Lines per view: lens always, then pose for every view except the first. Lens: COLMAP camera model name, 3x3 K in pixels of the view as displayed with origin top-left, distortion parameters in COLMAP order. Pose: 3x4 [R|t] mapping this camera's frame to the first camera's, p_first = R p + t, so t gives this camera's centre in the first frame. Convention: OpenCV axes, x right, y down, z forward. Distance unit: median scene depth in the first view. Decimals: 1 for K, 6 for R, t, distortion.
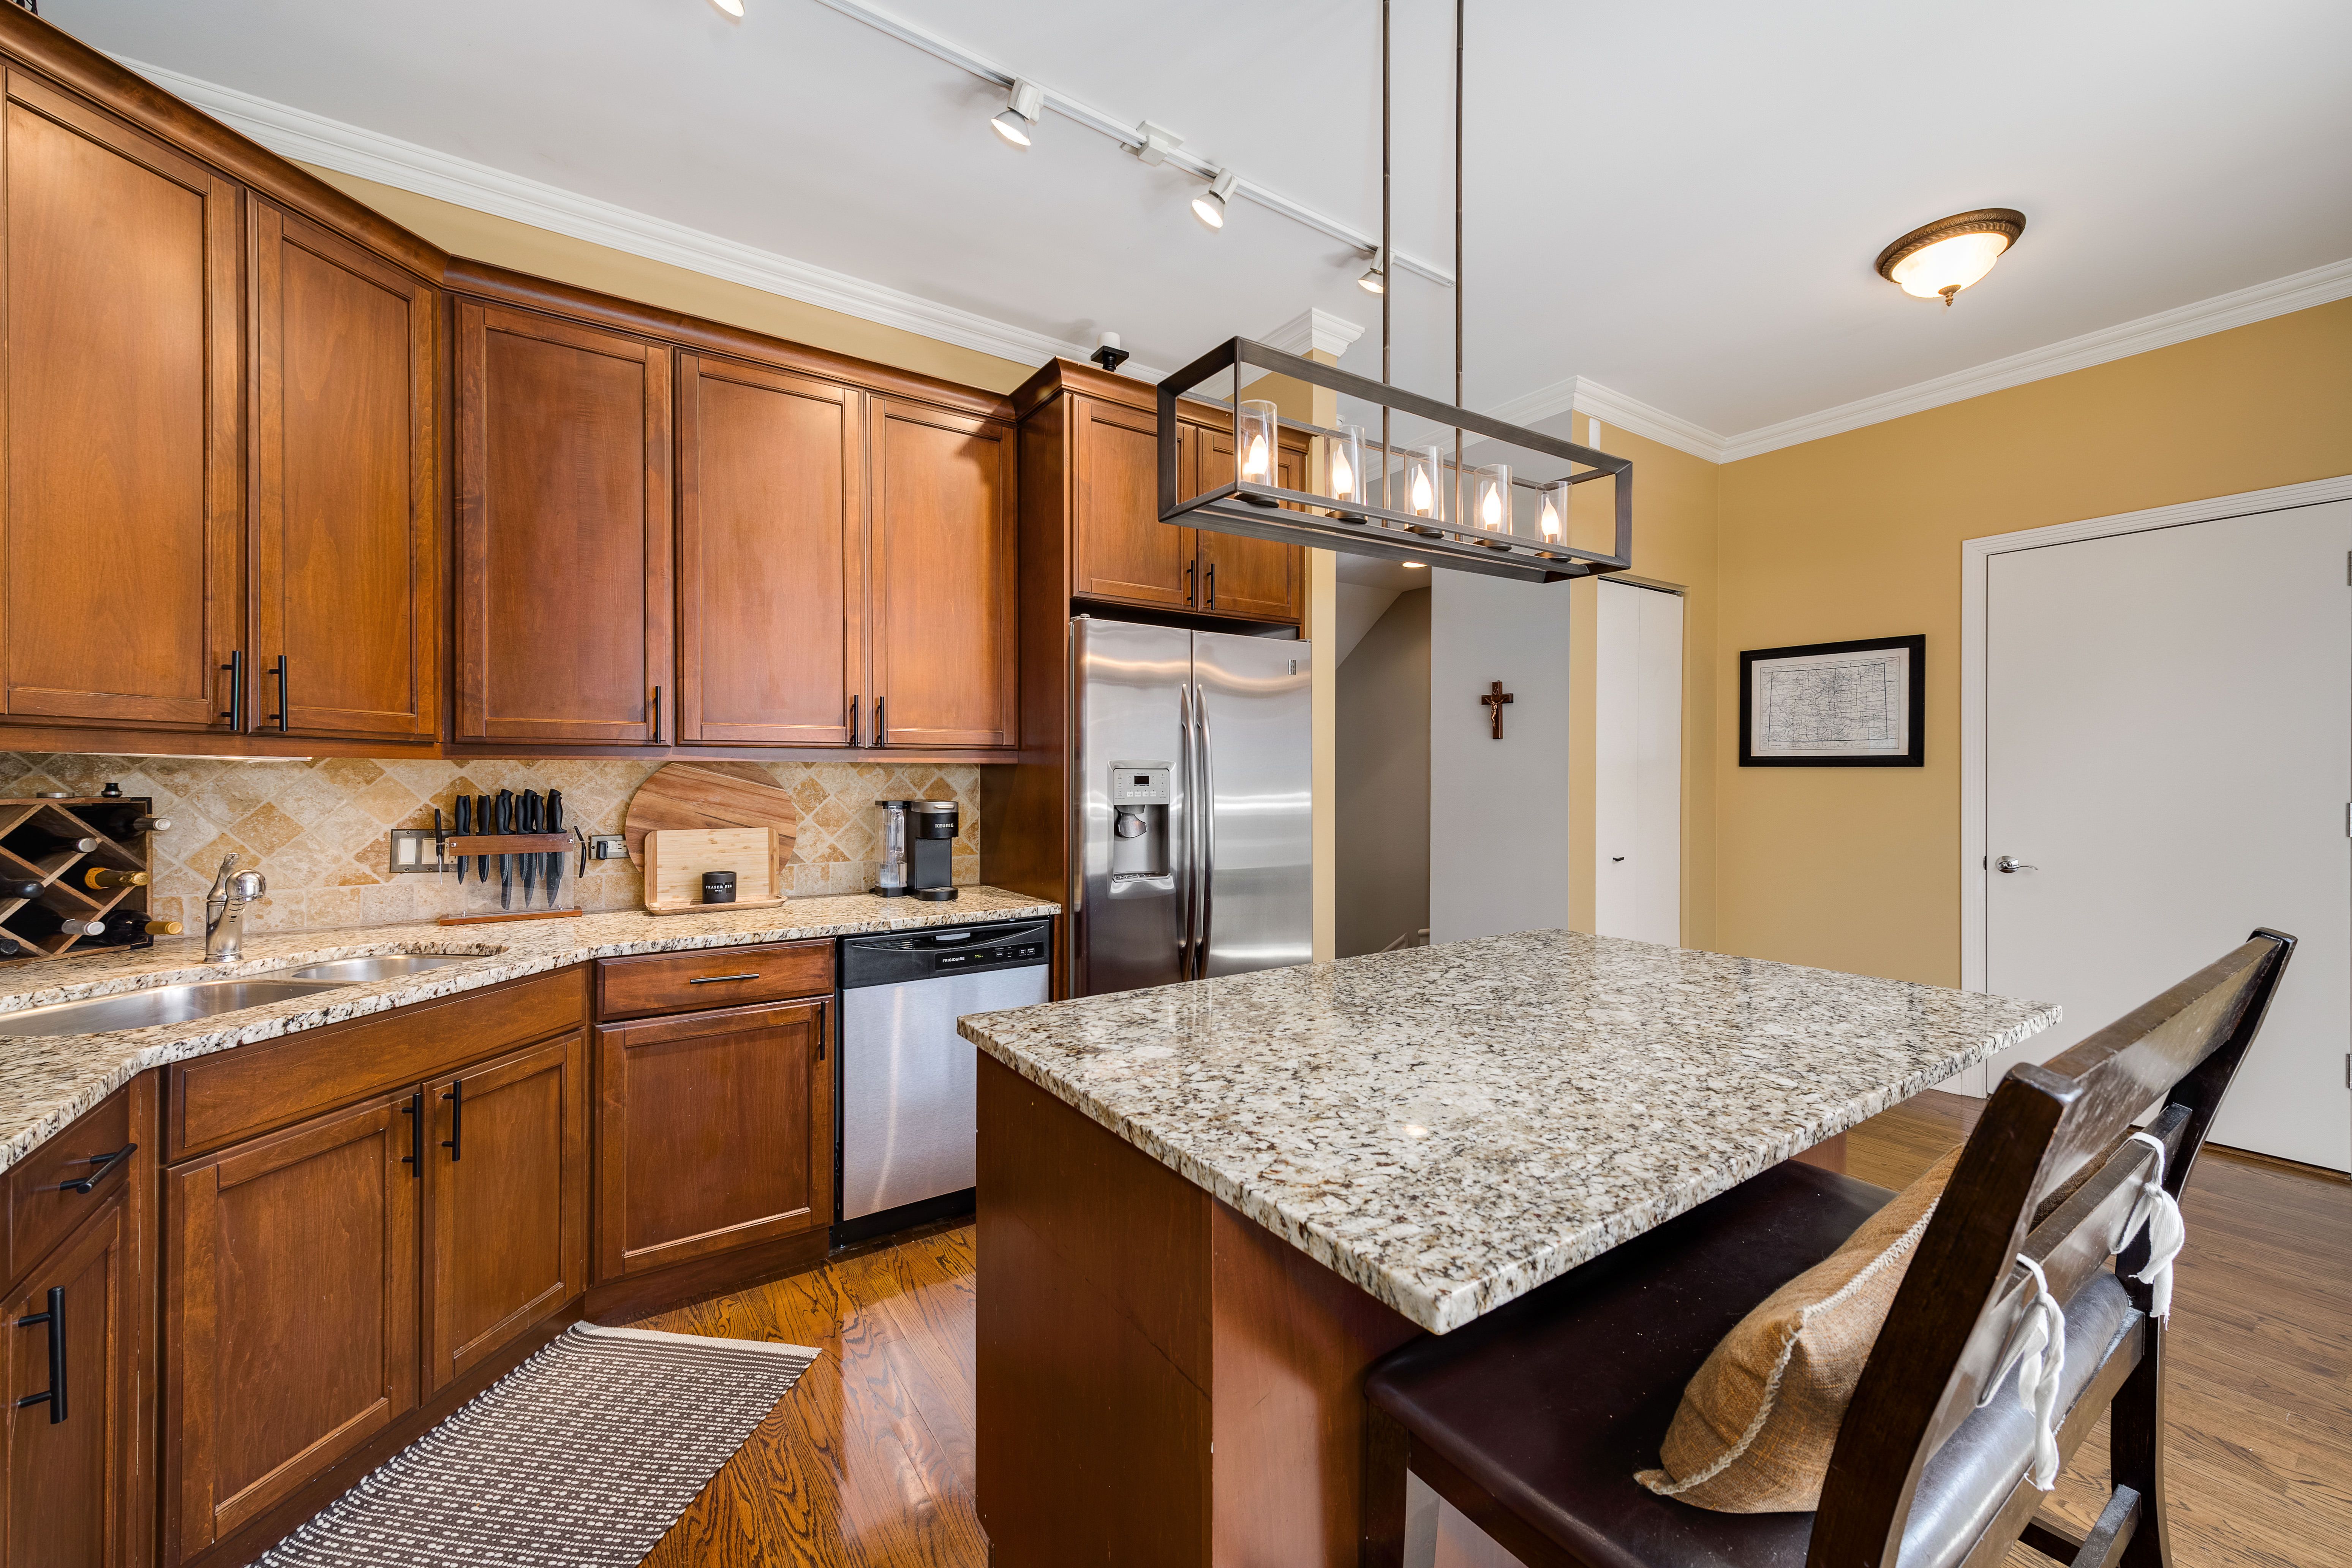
lens RADIAL K [[920.5, 0, 1170.1], [0, 920.5, 777.6], [0, 0, 1]] dist [0.005491, -0.000620]
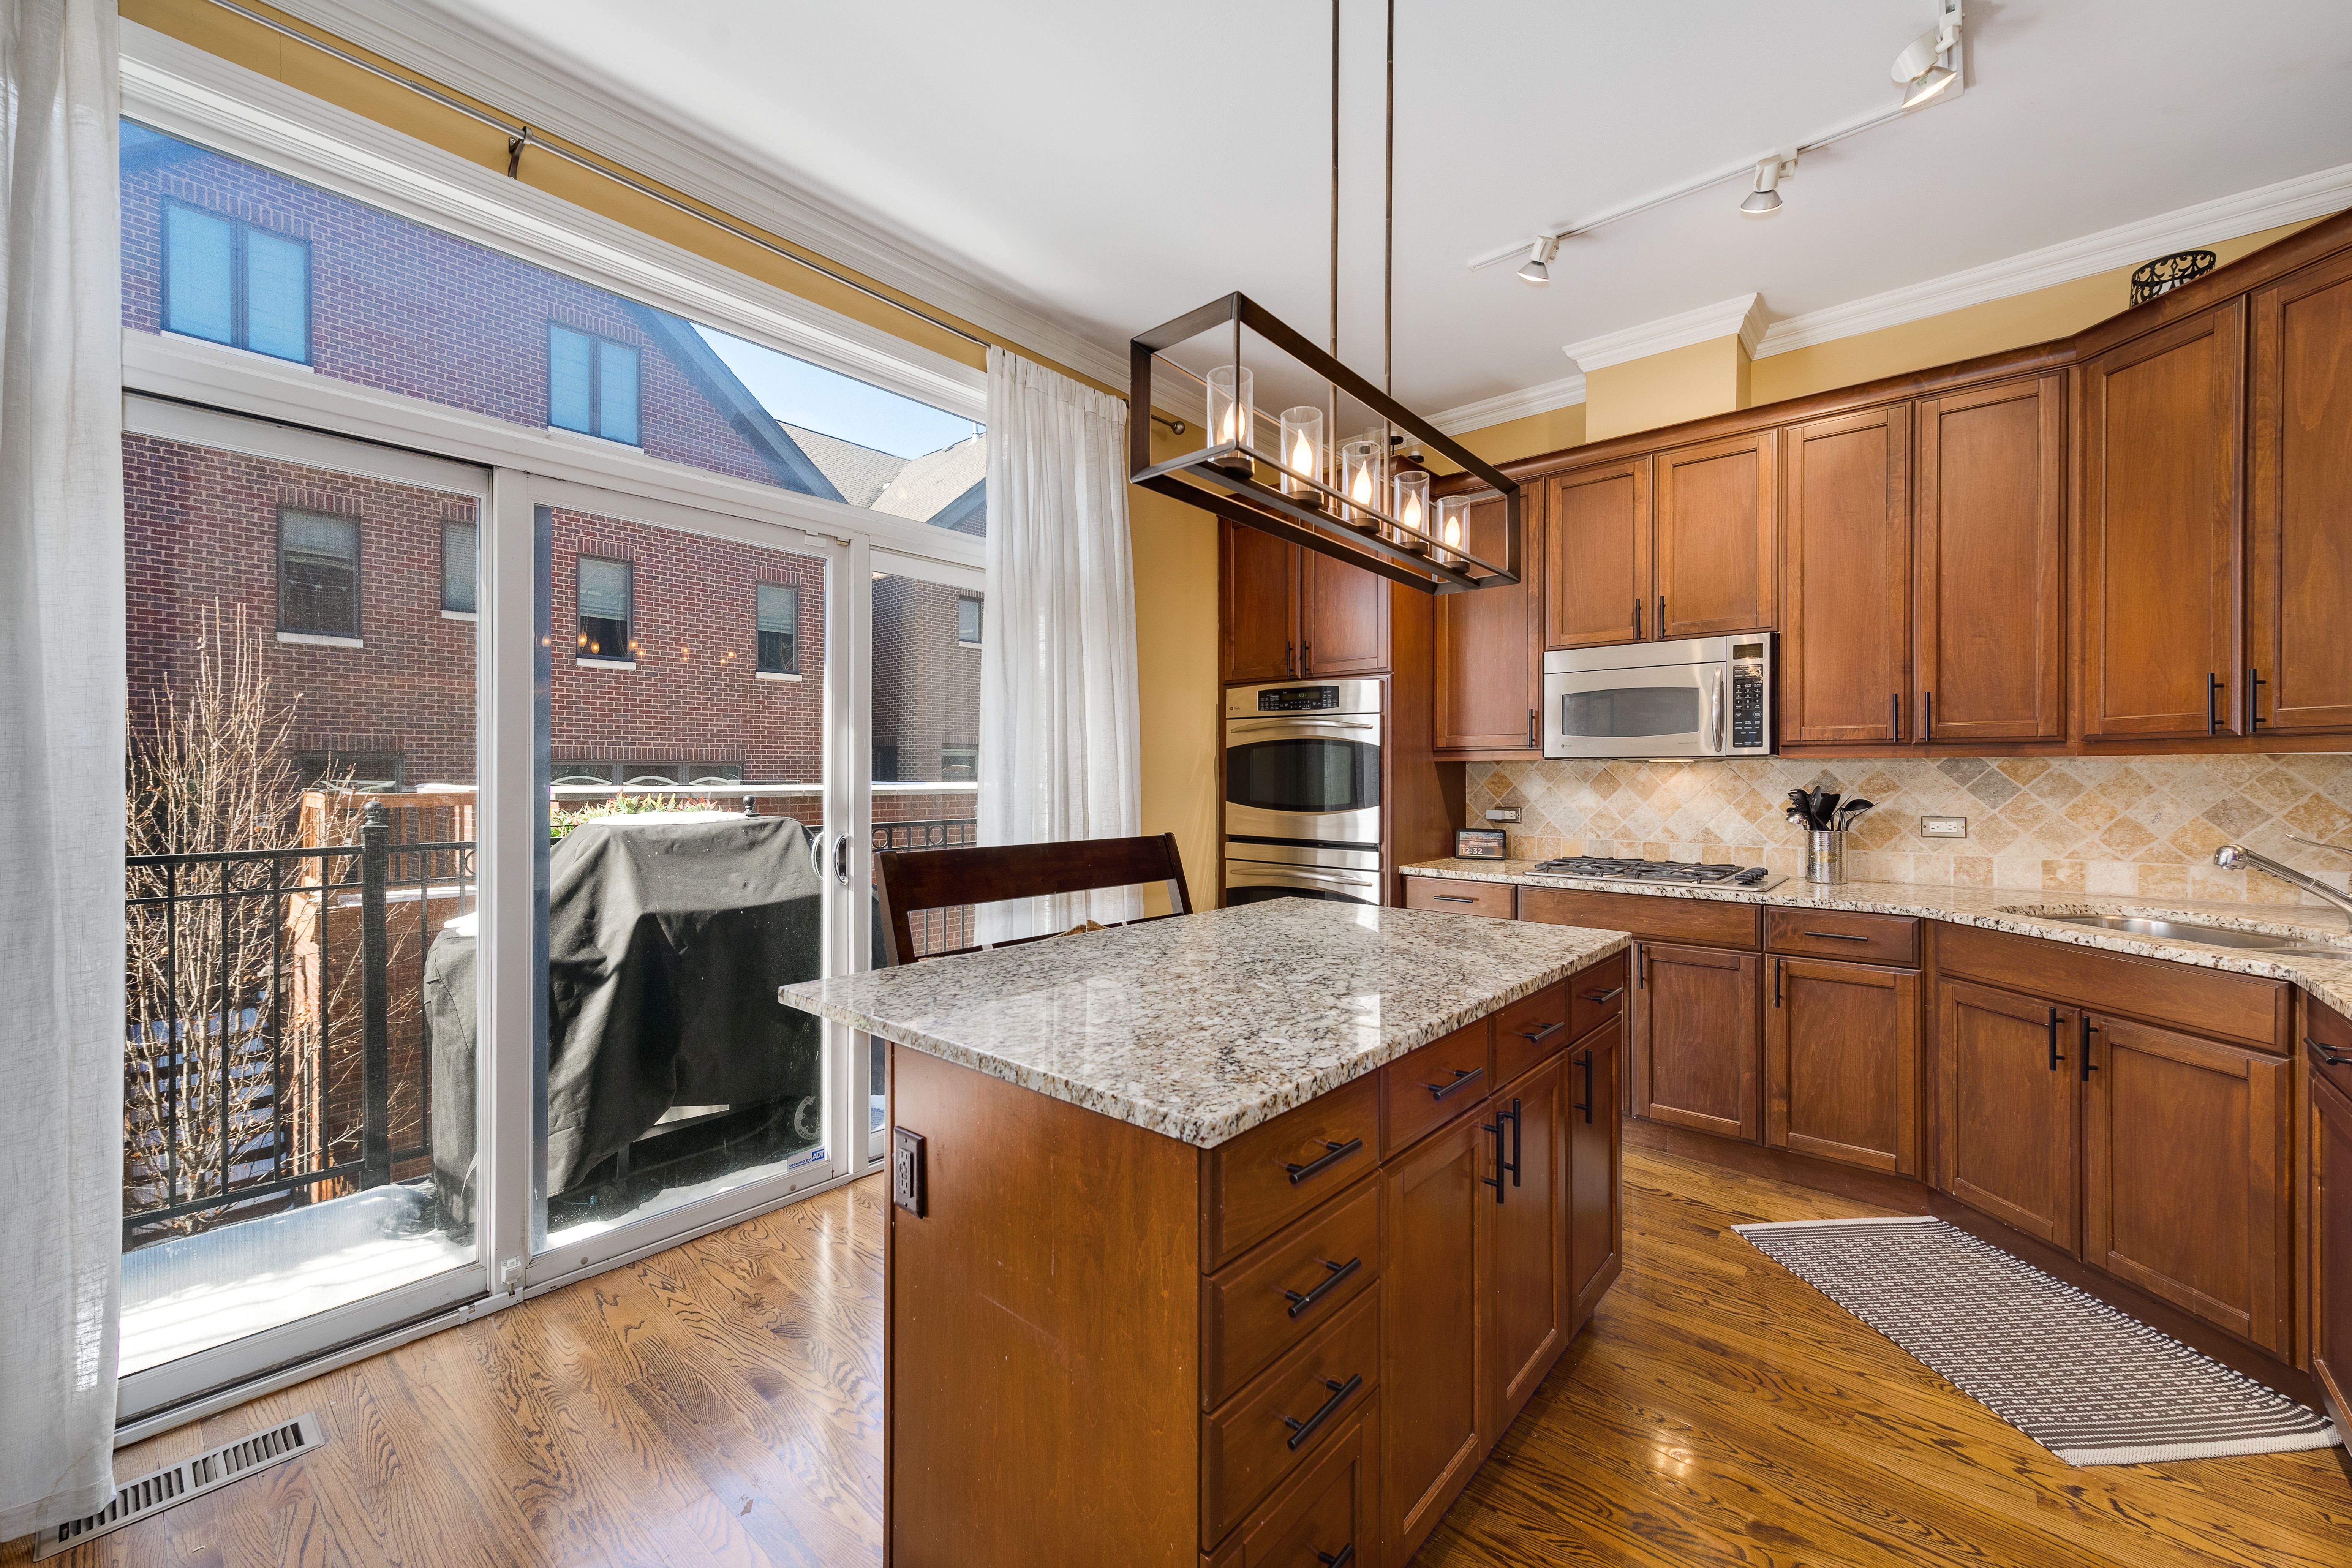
lens RADIAL K [[920.5, 0, 1170.1], [0, 920.5, 777.6], [0, 0, 1]] dist [0.005491, -0.000620]
pose [[-0.967210, -0.000138, -0.253977, 0.844599], [-0.001221, 0.999991, 0.004108, 0.006560], [0.253974, 0.004284, -0.967201, 2.192539]]
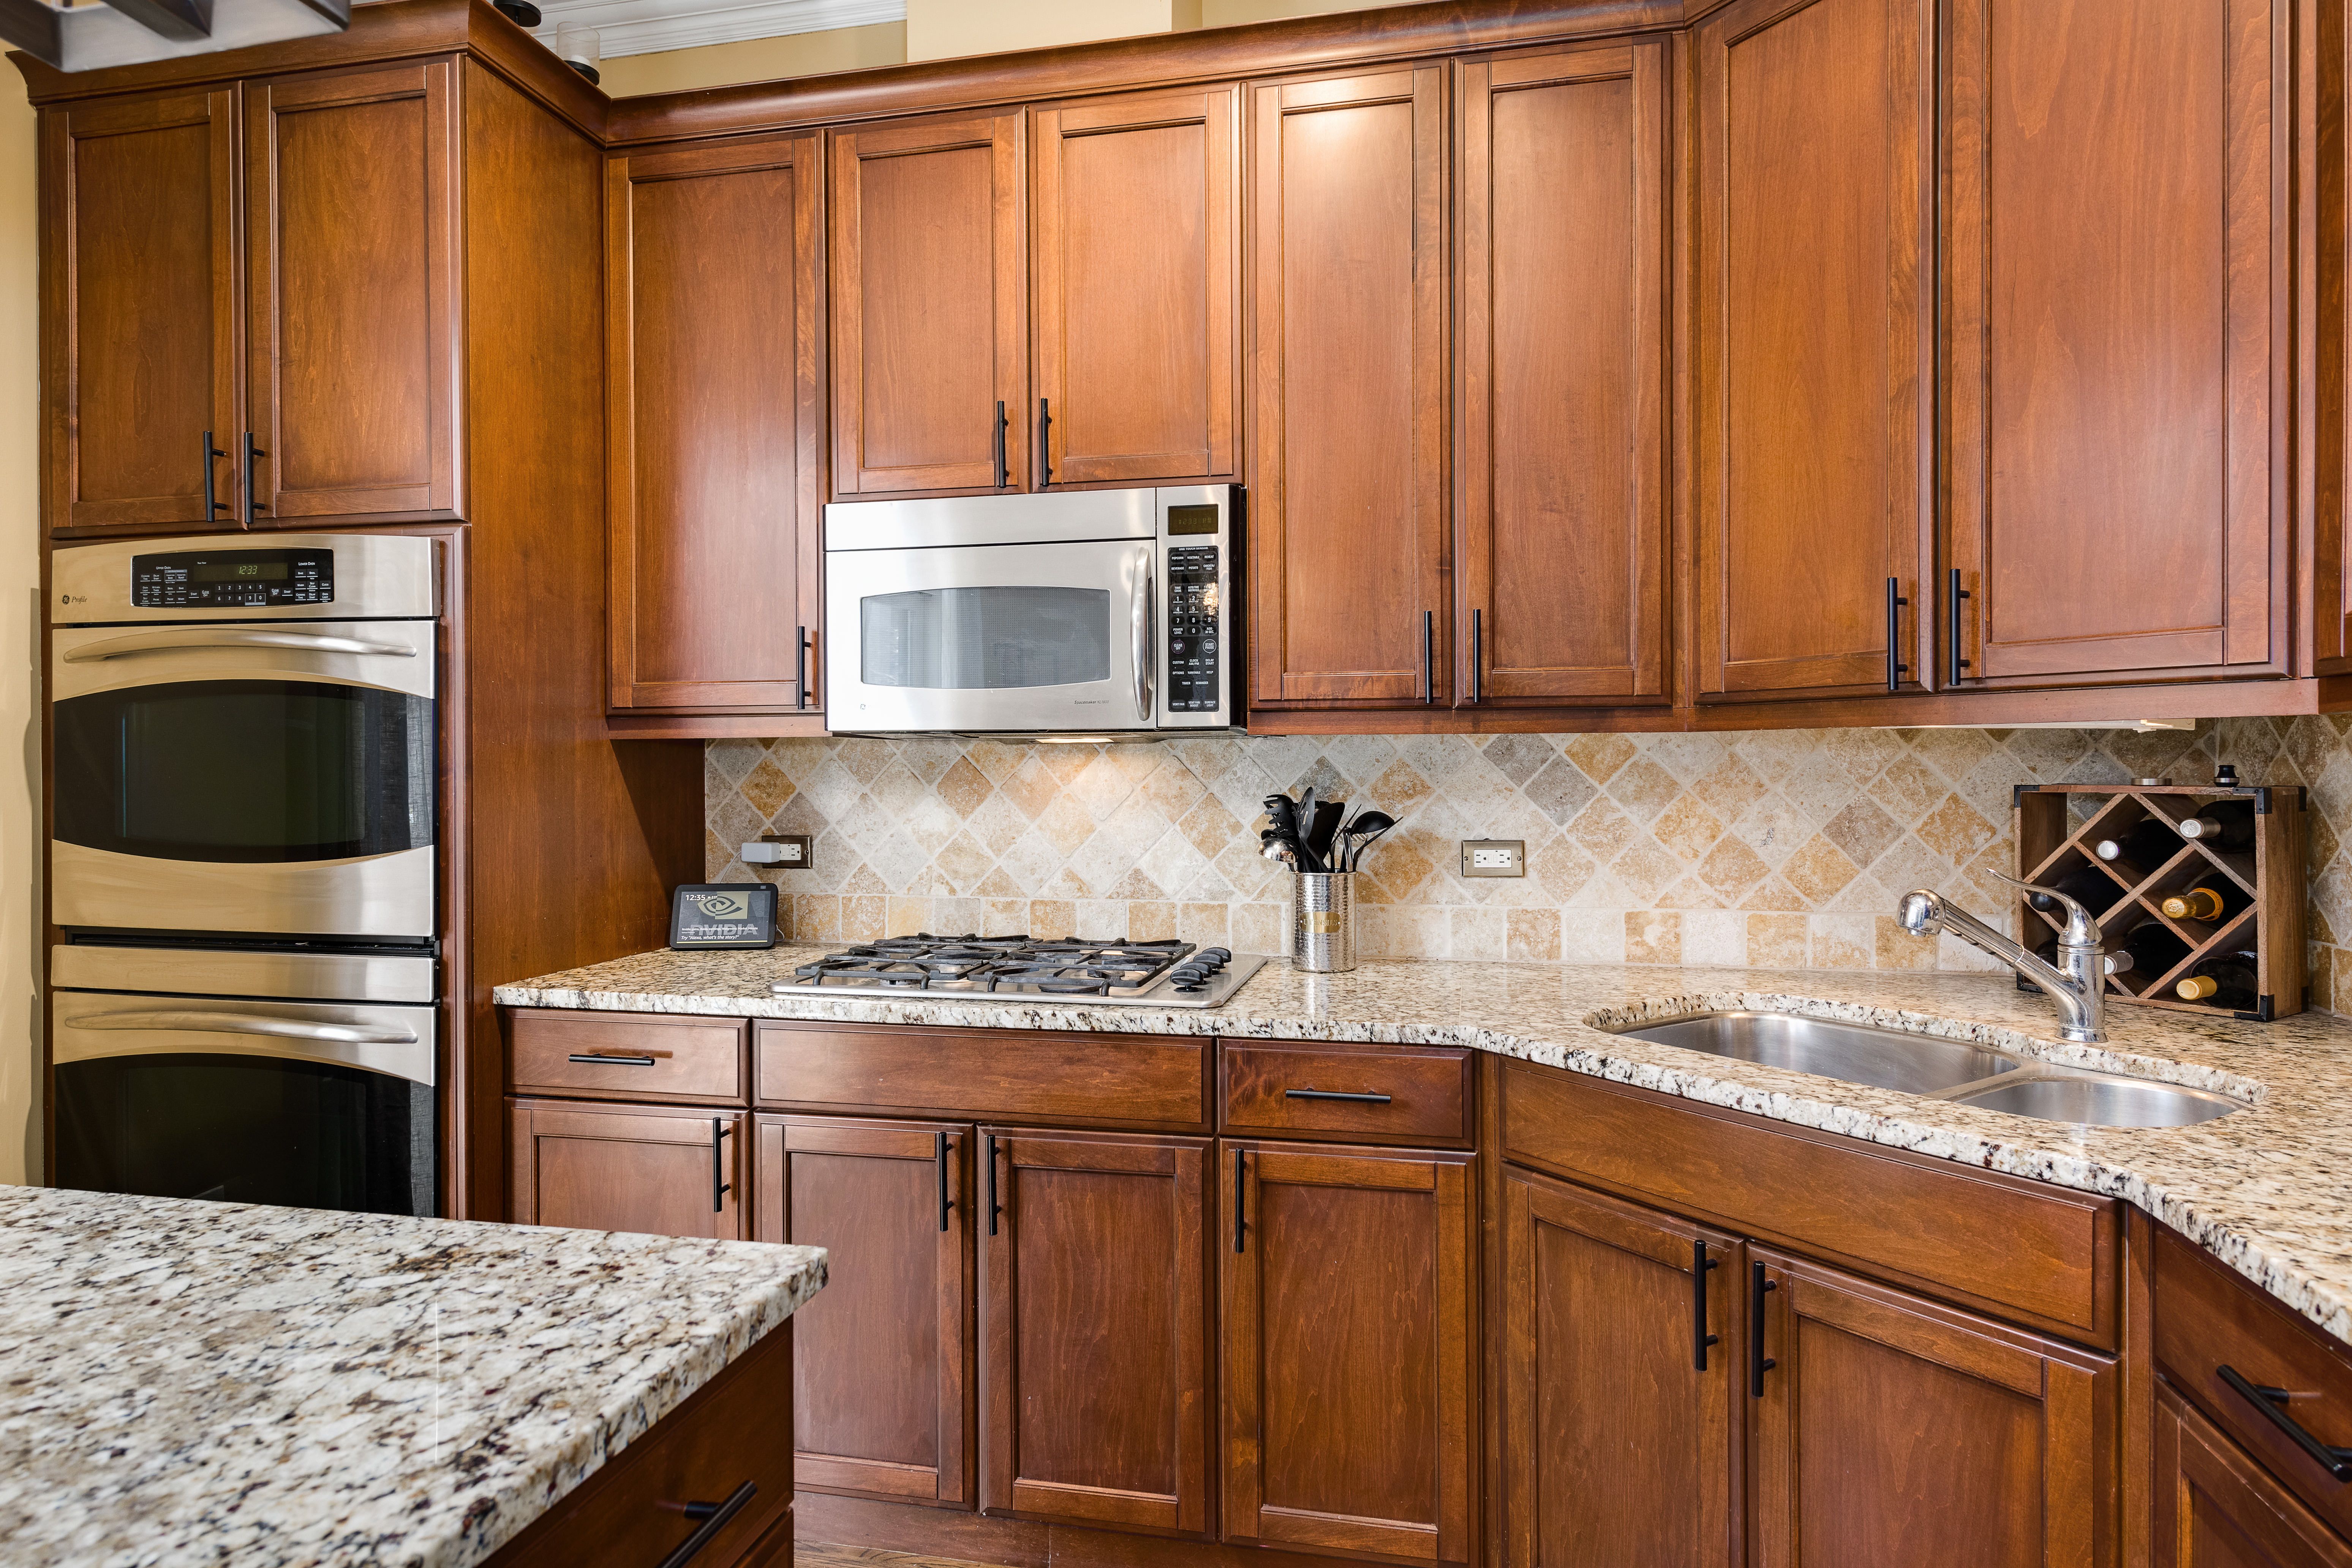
lens RADIAL K [[1345.3, 0, 1177.2], [0, 1345.3, 773.7], [0, 0, 1]] dist [0.007112, -0.002533]
pose [[-0.723913, 0.003001, -0.689885, 0.116567], [0.001934, 0.999995, 0.002320, 0.011425], [0.689889, 0.000346, -0.723915, 1.596278]]
